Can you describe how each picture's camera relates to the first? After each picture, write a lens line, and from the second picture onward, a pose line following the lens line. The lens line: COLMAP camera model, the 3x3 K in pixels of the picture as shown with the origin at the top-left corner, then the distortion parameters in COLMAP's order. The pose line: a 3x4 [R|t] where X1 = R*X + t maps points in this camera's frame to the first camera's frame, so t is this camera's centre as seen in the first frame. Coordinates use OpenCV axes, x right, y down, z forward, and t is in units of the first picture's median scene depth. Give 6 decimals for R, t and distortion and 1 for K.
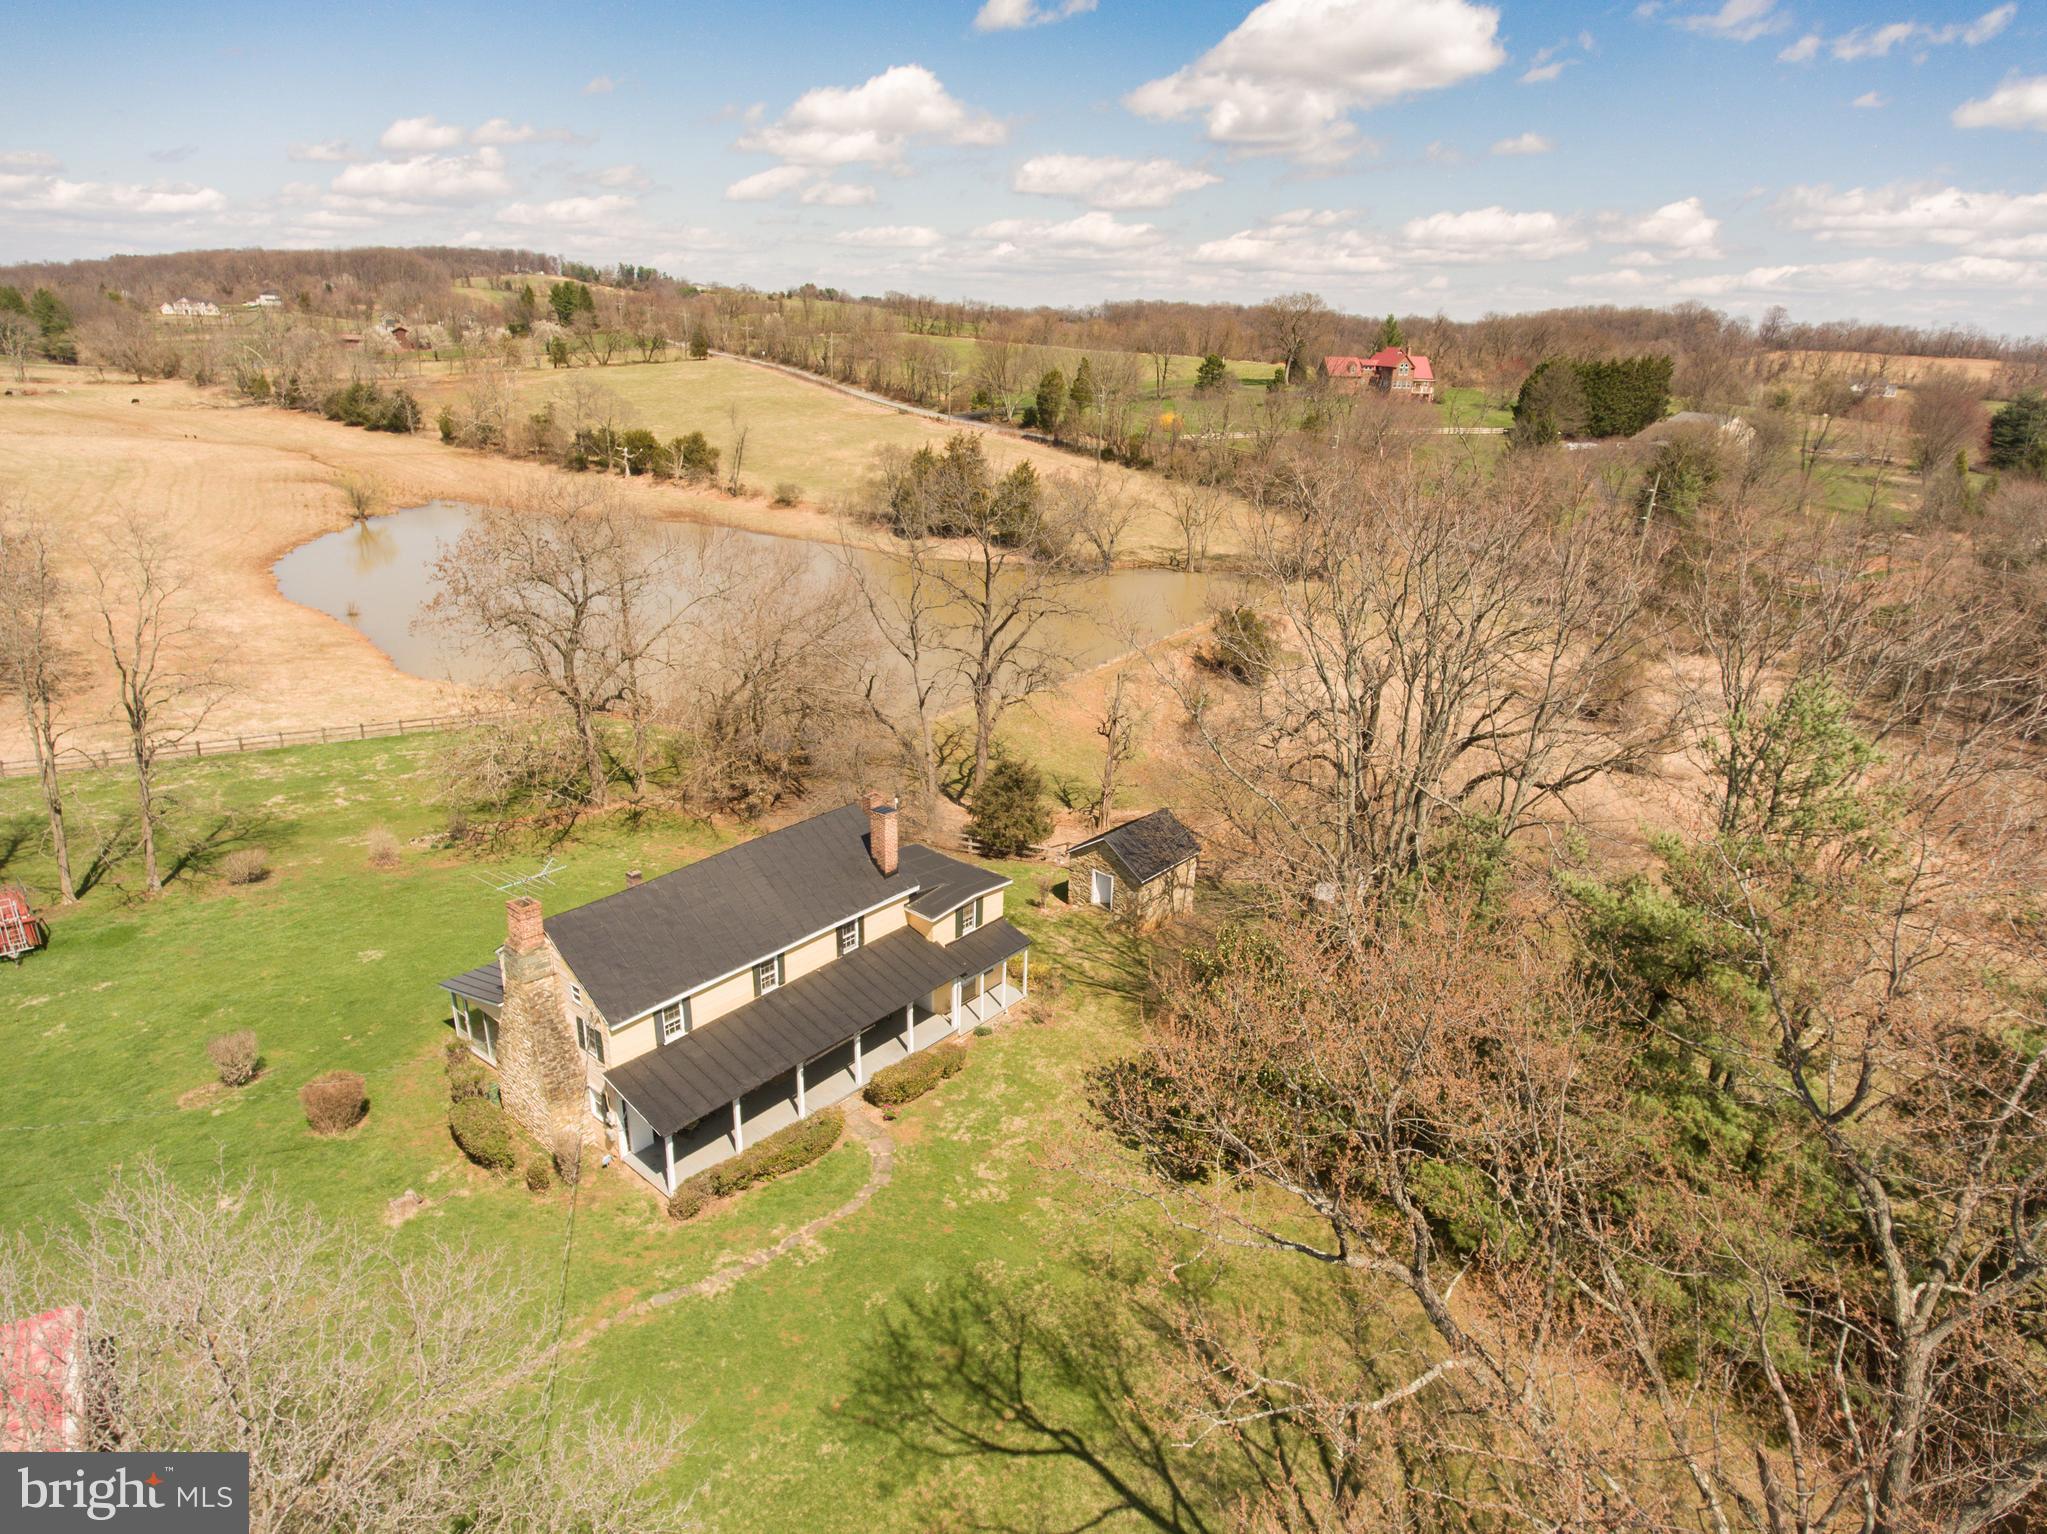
lens RADIAL K [[1202.8, 0, 1048.3], [0, 1202.8, 771.0], [0, 0, 1]] dist [-0.002539, 0.000883]
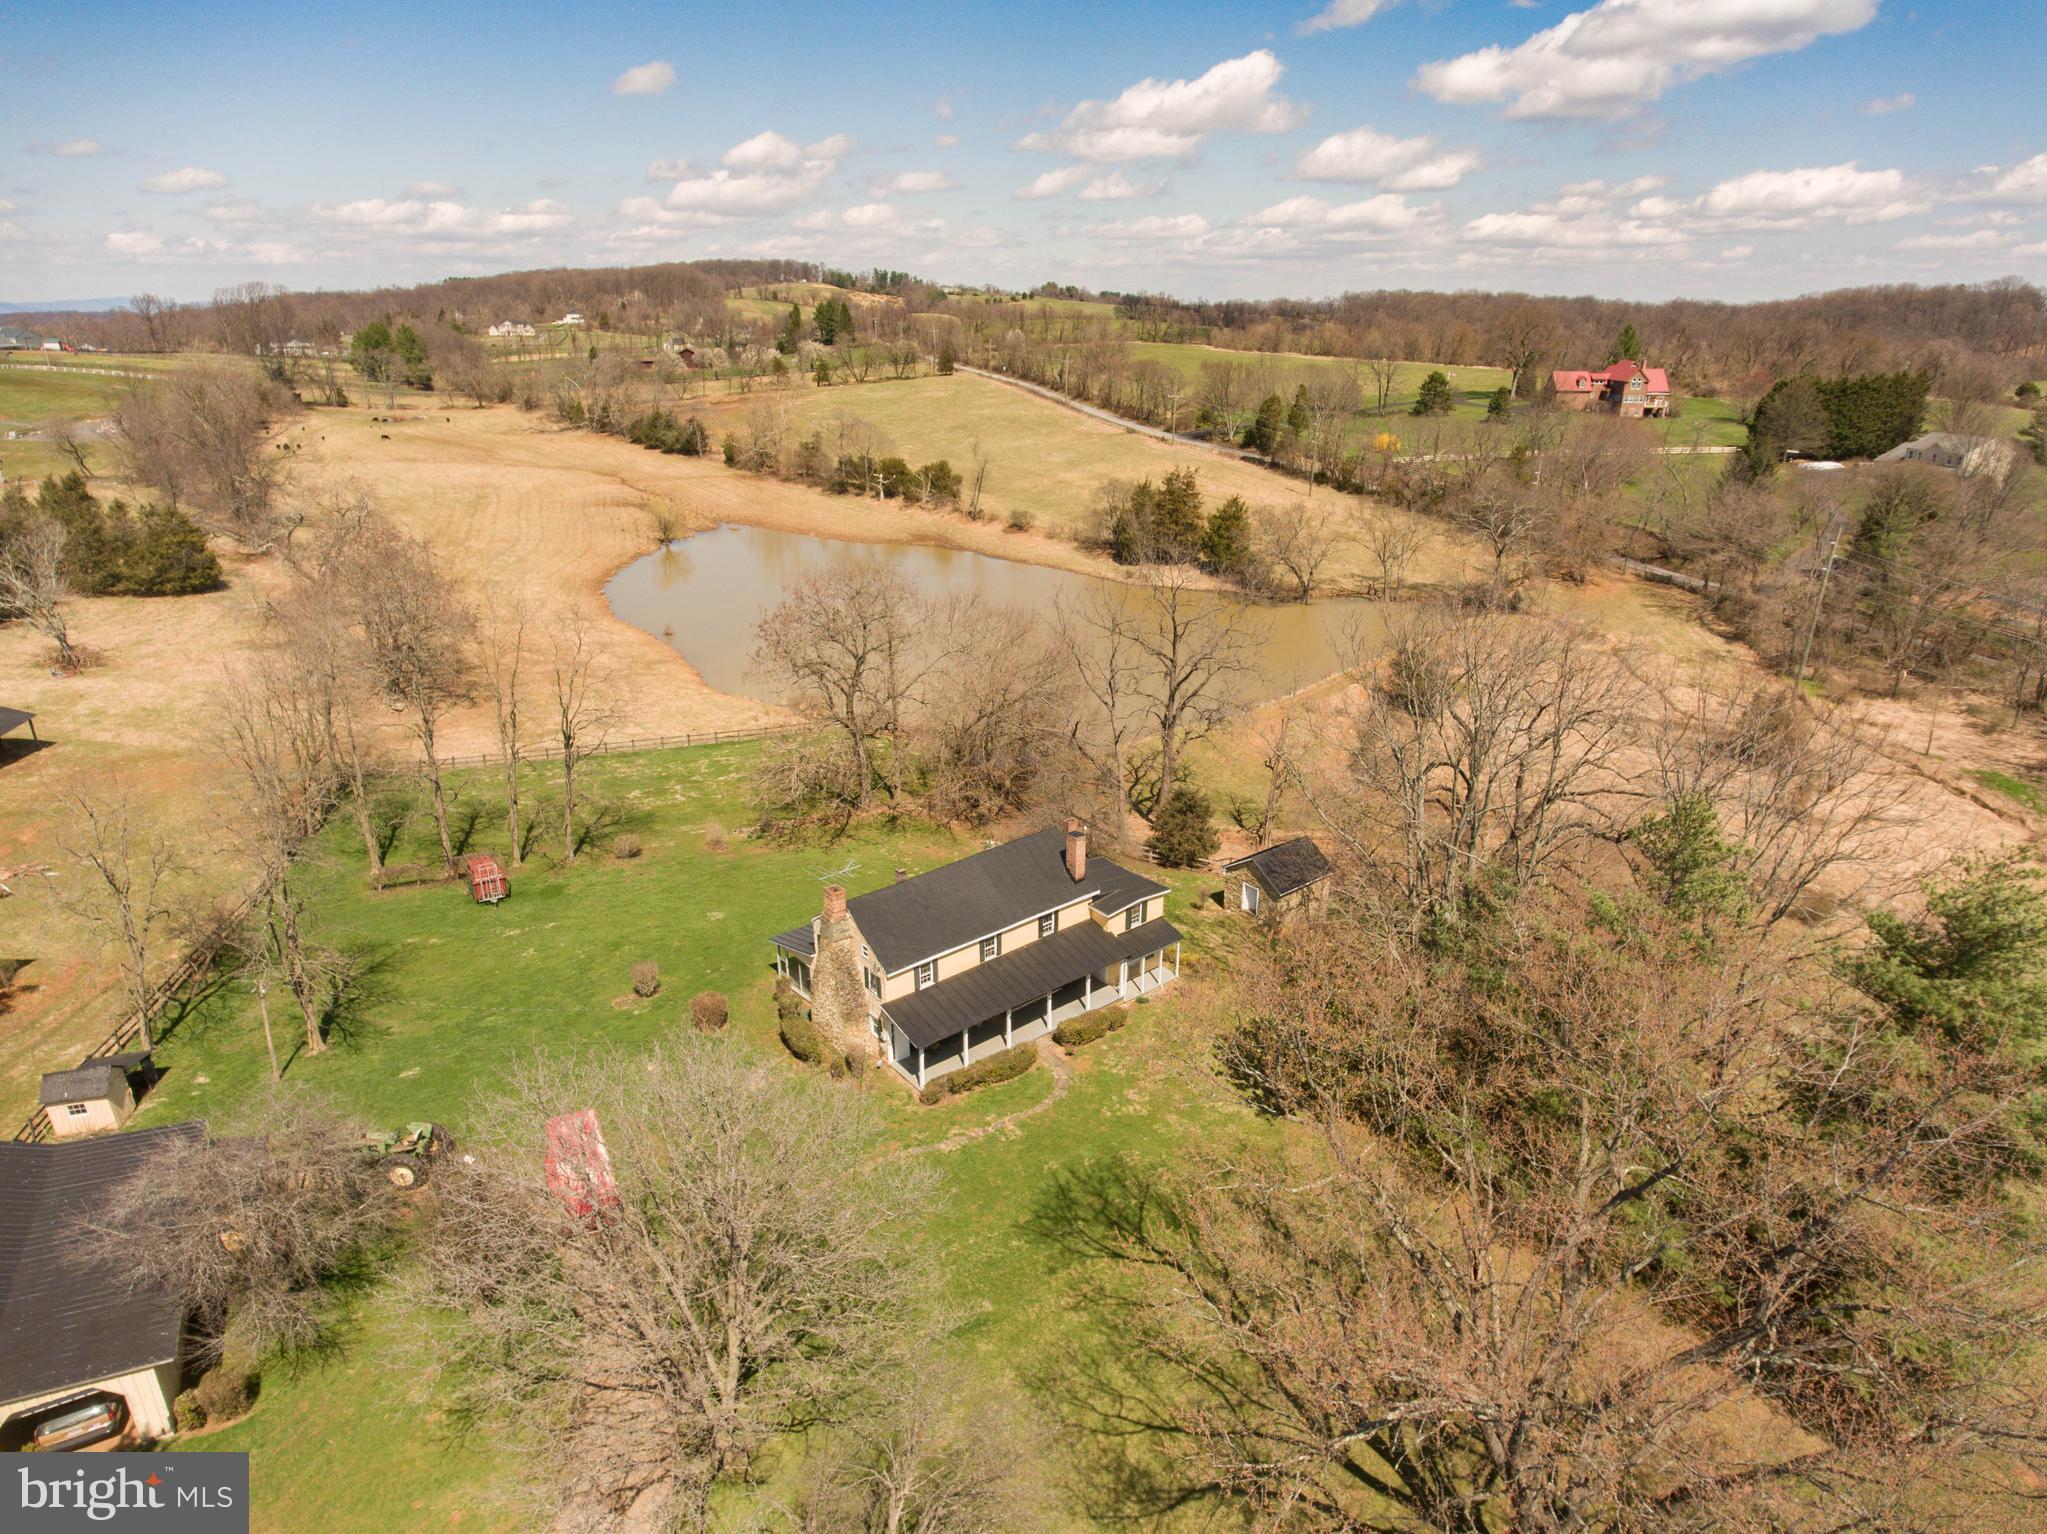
lens RADIAL K [[1200.6, 0, 1049.5], [0, 1200.6, 773.5], [0, 0, 1]] dist [-0.003270, 0.000520]
pose [[0.982728, 0.041295, -0.180387, 0.049738], [-0.039384, 0.999124, 0.014163, -0.034930], [0.180814, -0.006814, 0.983494, -0.226046]]
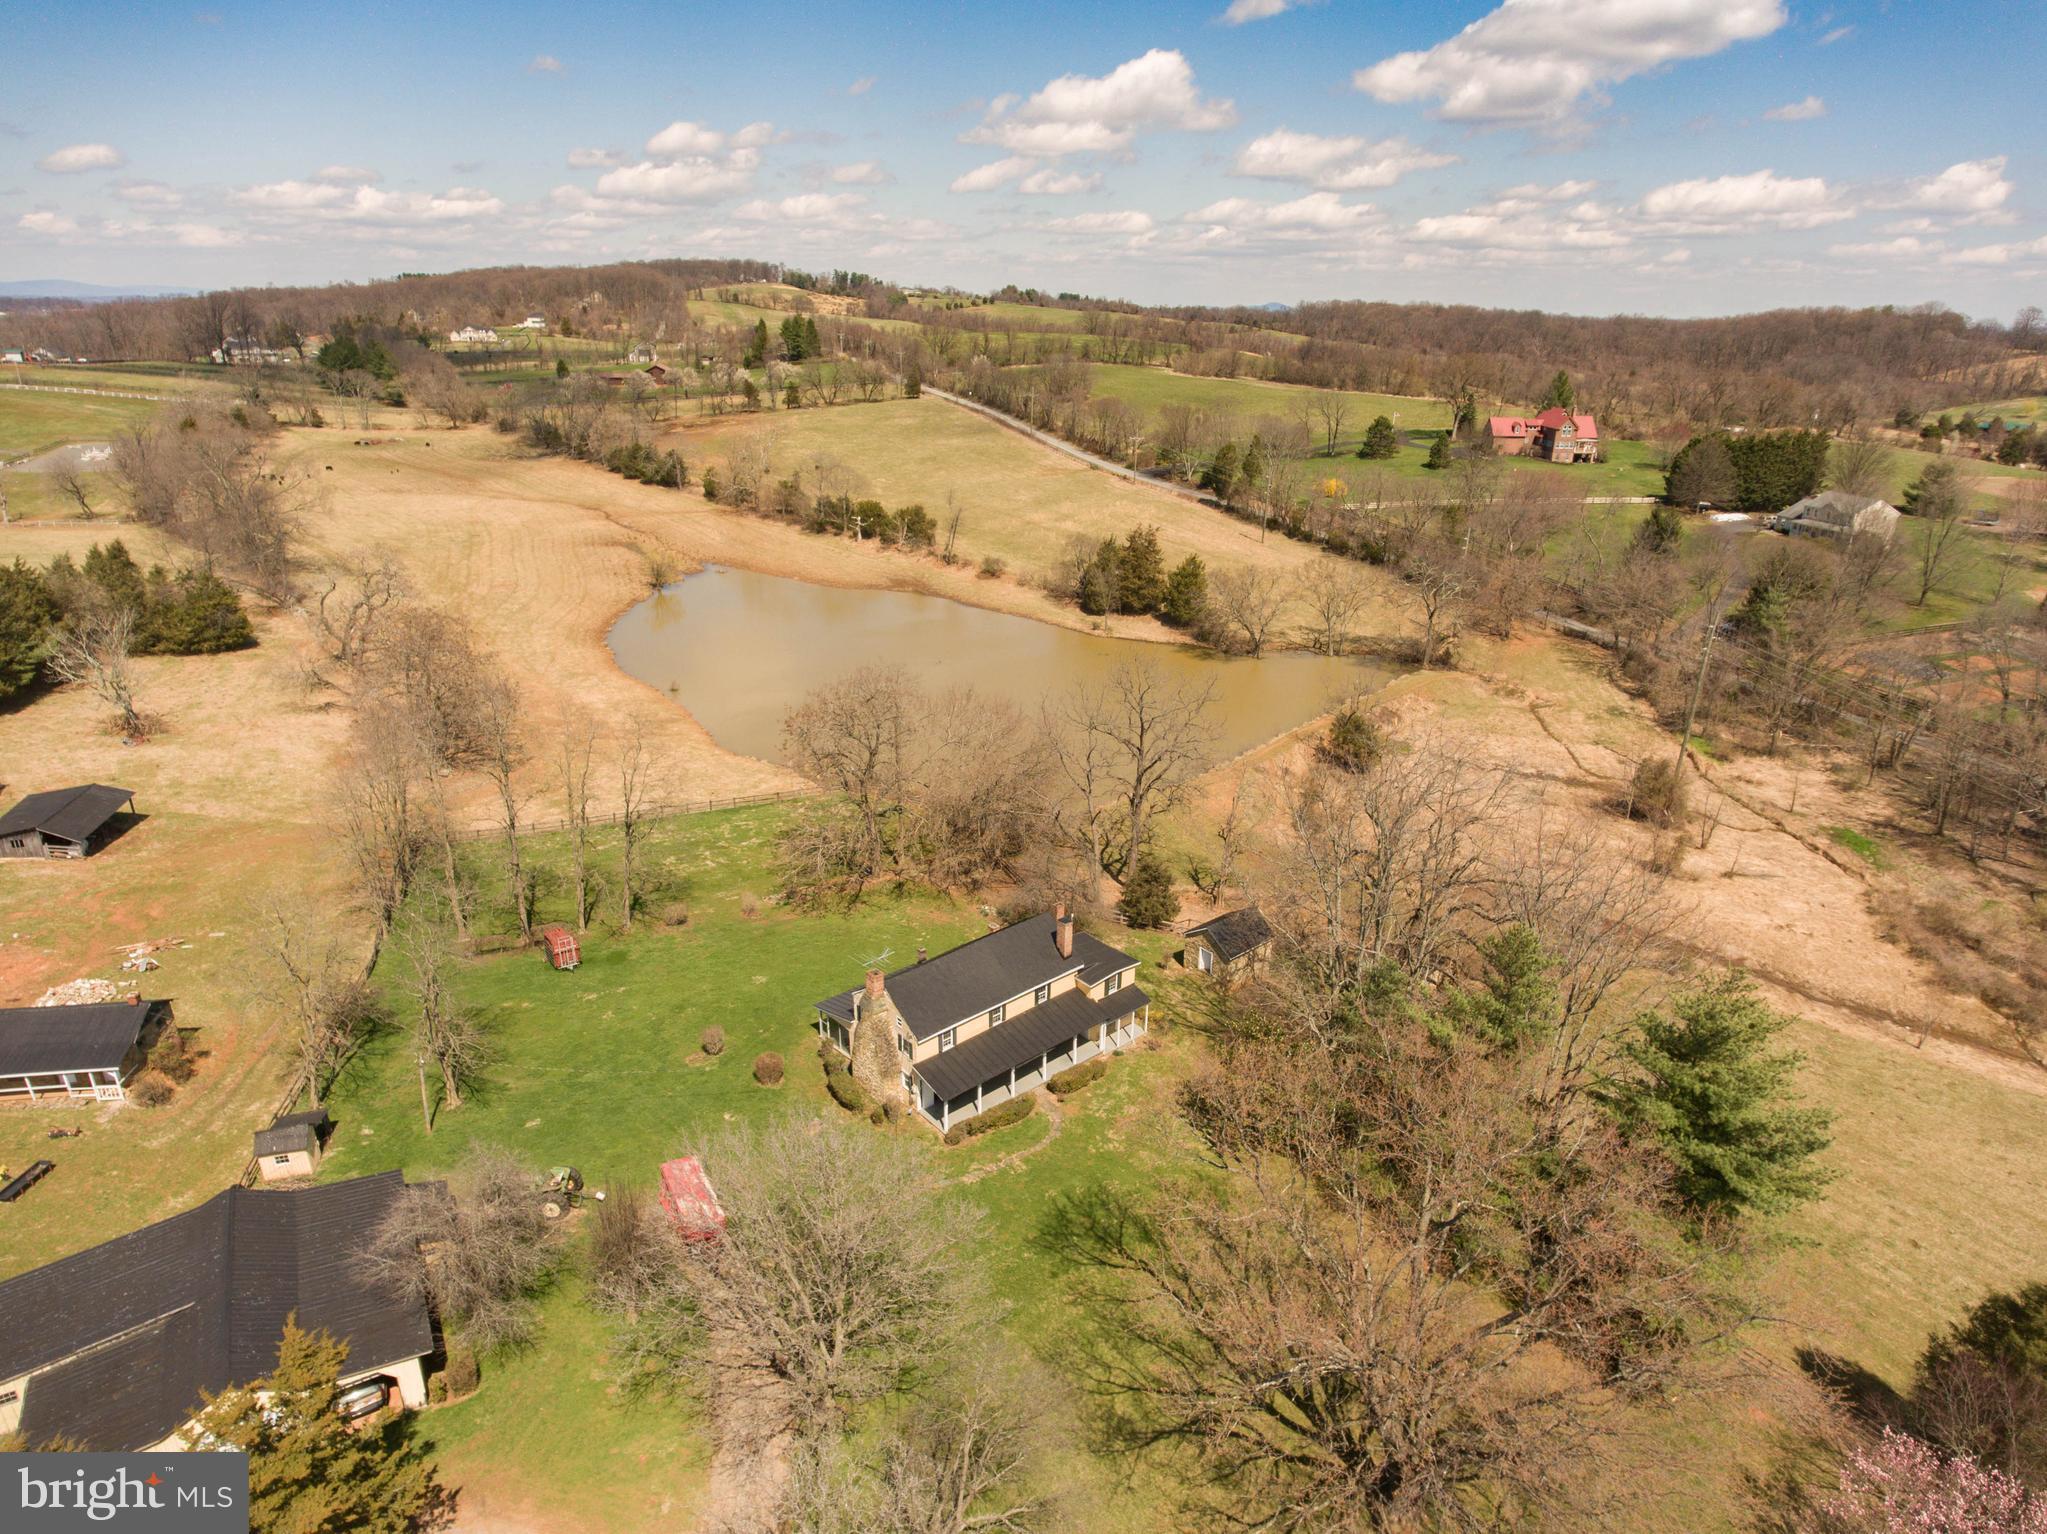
lens RADIAL K [[1200.6, 0, 1049.5], [0, 1200.6, 773.5], [0, 0, 1]] dist [-0.003270, 0.000520]
pose [[0.988363, 0.041488, -0.146347, 0.051907], [-0.039496, 0.999084, 0.016489, -0.127781], [0.146897, -0.010517, 0.989096, -0.430451]]
